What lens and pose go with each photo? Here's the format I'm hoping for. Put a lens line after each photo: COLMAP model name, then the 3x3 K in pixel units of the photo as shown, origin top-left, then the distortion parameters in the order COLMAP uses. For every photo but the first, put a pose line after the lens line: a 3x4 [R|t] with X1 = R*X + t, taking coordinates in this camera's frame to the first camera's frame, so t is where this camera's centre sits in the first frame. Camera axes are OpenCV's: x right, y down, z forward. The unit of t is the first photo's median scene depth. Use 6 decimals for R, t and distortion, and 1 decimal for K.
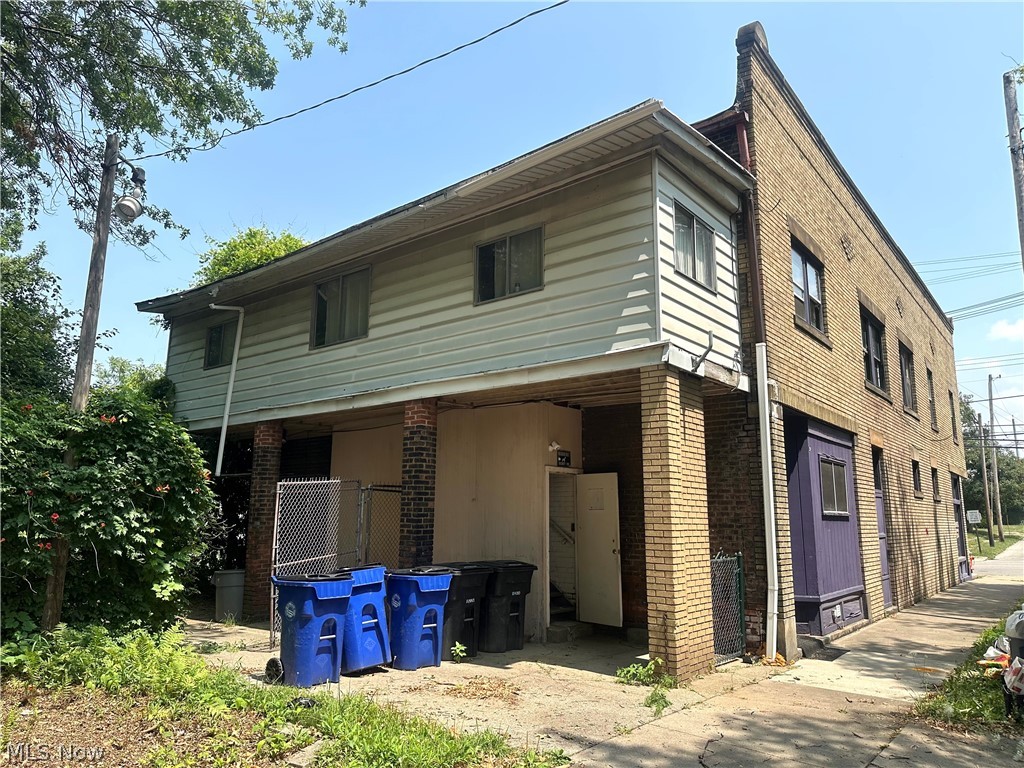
lens RADIAL K [[715.1, 0, 514.0], [0, 715.1, 376.8], [0, 0, 1]] dist [0.013142, -0.005437]
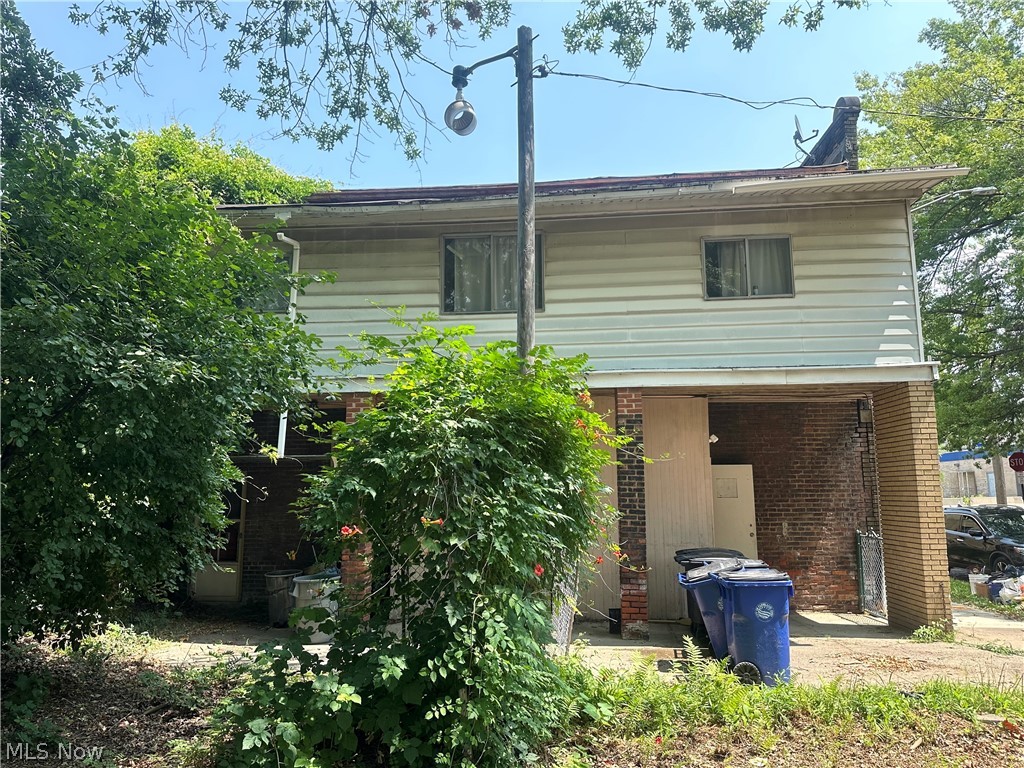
lens RADIAL K [[715.1, 0, 509.2], [0, 715.1, 393.5], [0, 0, 1]] dist [0.013142, -0.005437]
pose [[0.834513, 0.063653, 0.547299, -0.850747], [-0.096576, 0.994825, 0.031554, 0.027303], [-0.542459, -0.079188, 0.836342, 0.298260]]
